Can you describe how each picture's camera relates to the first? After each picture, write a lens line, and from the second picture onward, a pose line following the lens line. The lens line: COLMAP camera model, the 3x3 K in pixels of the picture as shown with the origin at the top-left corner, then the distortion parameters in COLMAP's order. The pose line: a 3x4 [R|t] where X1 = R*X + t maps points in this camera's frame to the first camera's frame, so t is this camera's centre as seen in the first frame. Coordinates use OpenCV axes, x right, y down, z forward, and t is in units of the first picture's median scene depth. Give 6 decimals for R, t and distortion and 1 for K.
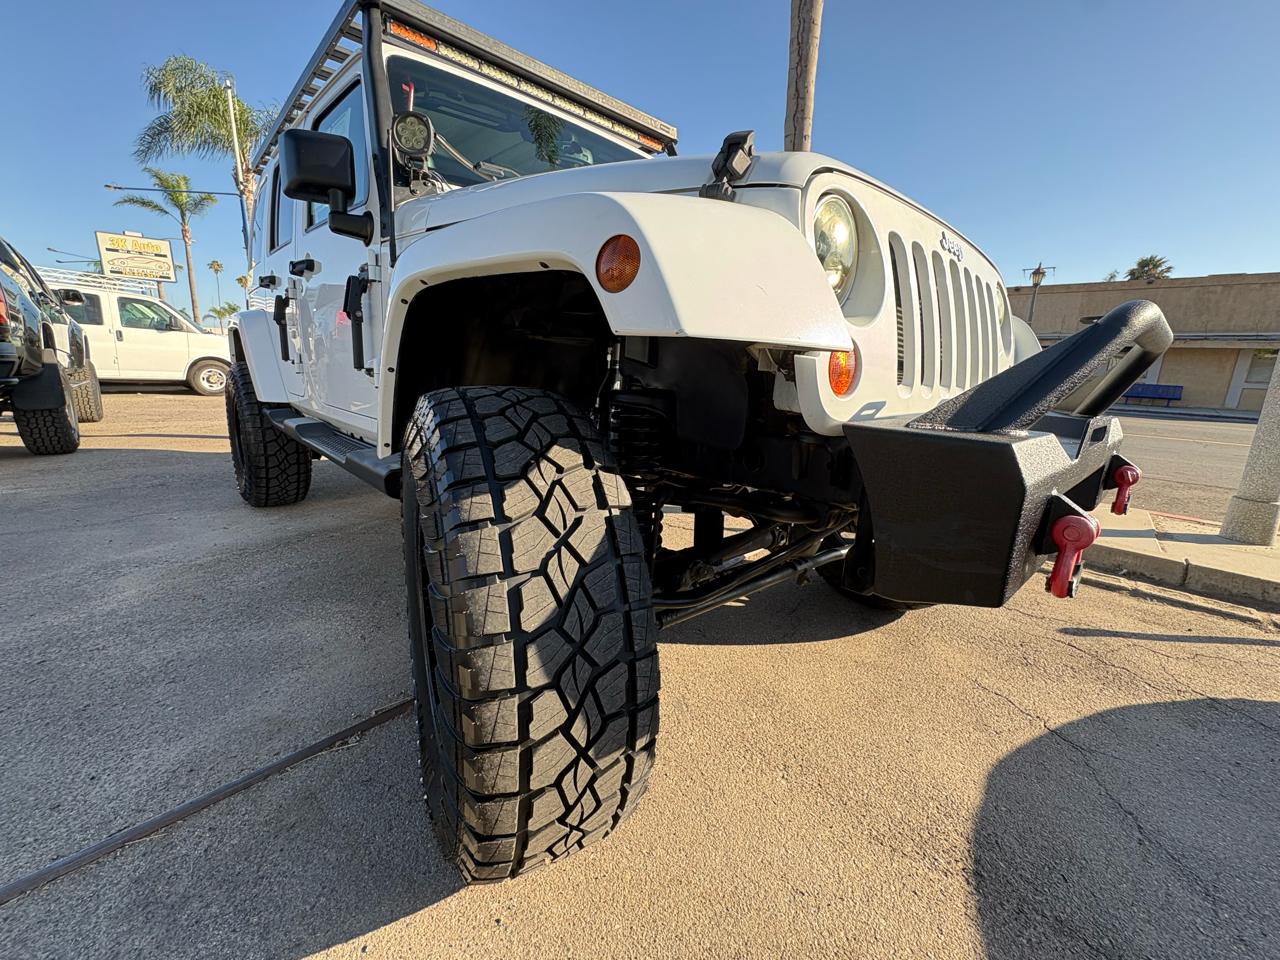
lens RADIAL K [[523.2, 0, 639.9], [0, 523.2, 474.8], [0, 0, 1]] dist [-0.000454, 0.000071]
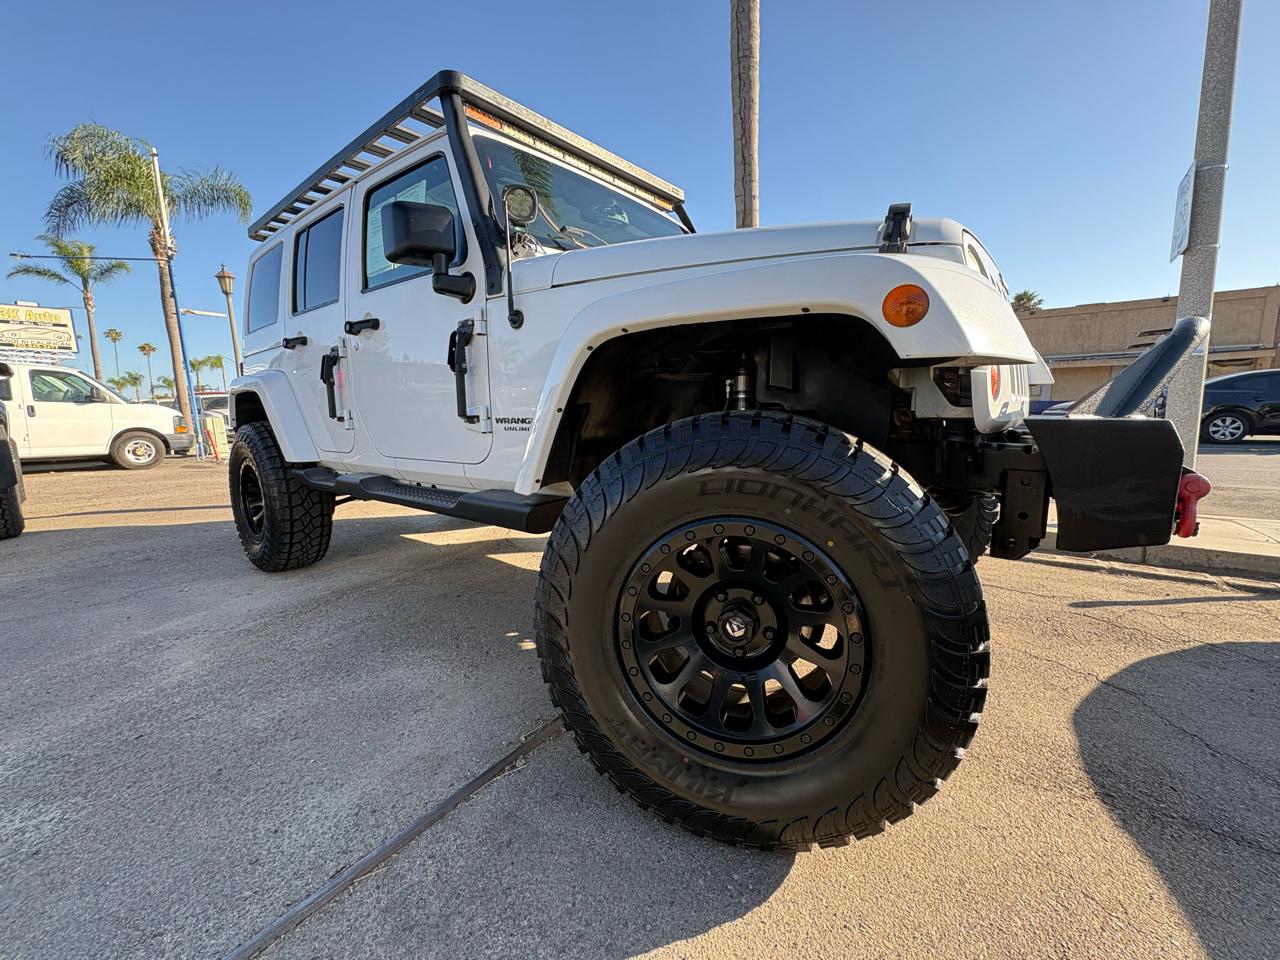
lens RADIAL K [[517.5, 0, 640.3], [0, 517.5, 477.9], [0, 0, 1]] dist [0.000927, 0.000137]
pose [[0.991292, -0.072480, 0.109941, -0.205486], [0.080623, 0.994176, -0.071518, 0.019037], [-0.104117, 0.079759, 0.991362, -0.048825]]
